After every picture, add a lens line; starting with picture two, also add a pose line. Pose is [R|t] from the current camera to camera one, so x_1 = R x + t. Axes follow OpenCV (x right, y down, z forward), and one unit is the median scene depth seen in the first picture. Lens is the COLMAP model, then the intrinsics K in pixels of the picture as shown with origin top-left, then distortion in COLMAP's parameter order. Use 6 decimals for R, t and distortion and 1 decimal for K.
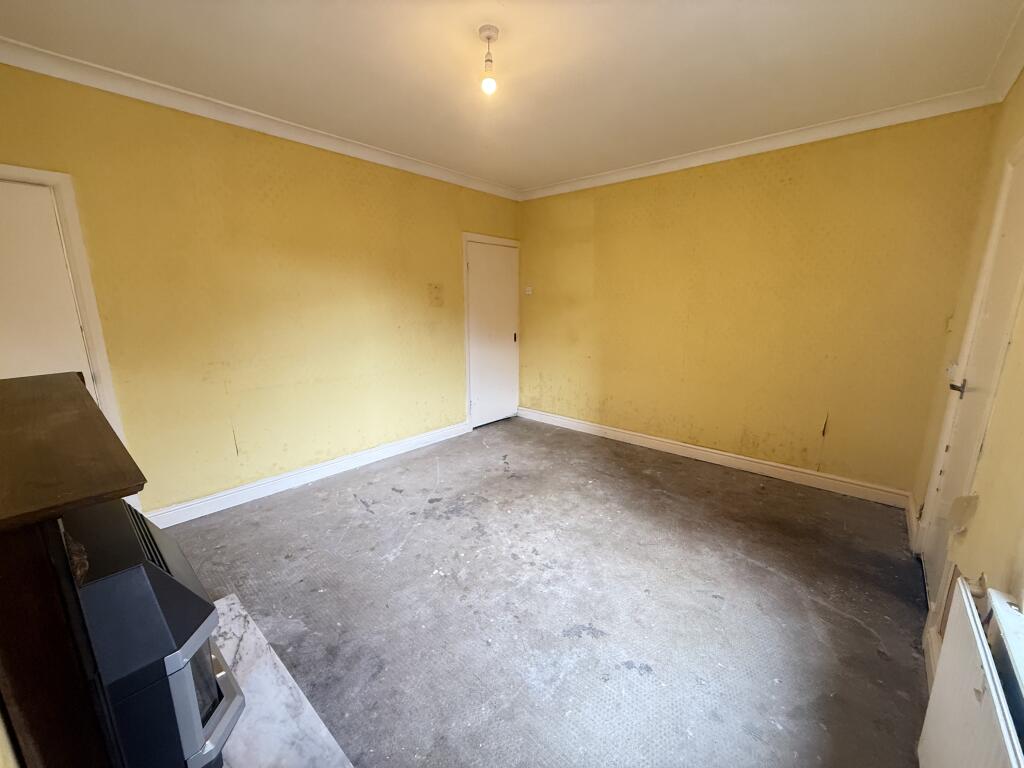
lens RADIAL K [[407.0, 0, 512.1], [0, 407.0, 383.4], [0, 0, 1]] dist [-0.000800, -0.000189]
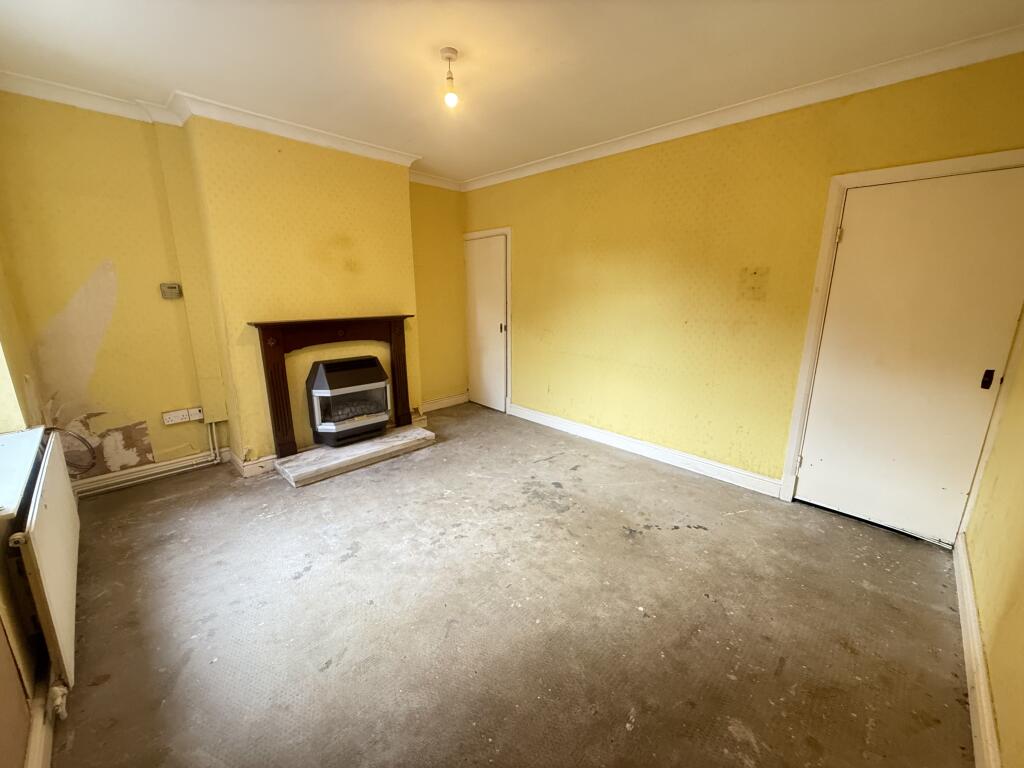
lens RADIAL K [[407.0, 0, 511.5], [0, 407.0, 387.0], [0, 0, 1]] dist [-0.000800, -0.000189]
pose [[-0.057415, 0.232811, -0.970826, 0.782042], [-0.208464, 0.948198, 0.239713, -0.175925], [0.976343, 0.216146, -0.005908, 0.860597]]
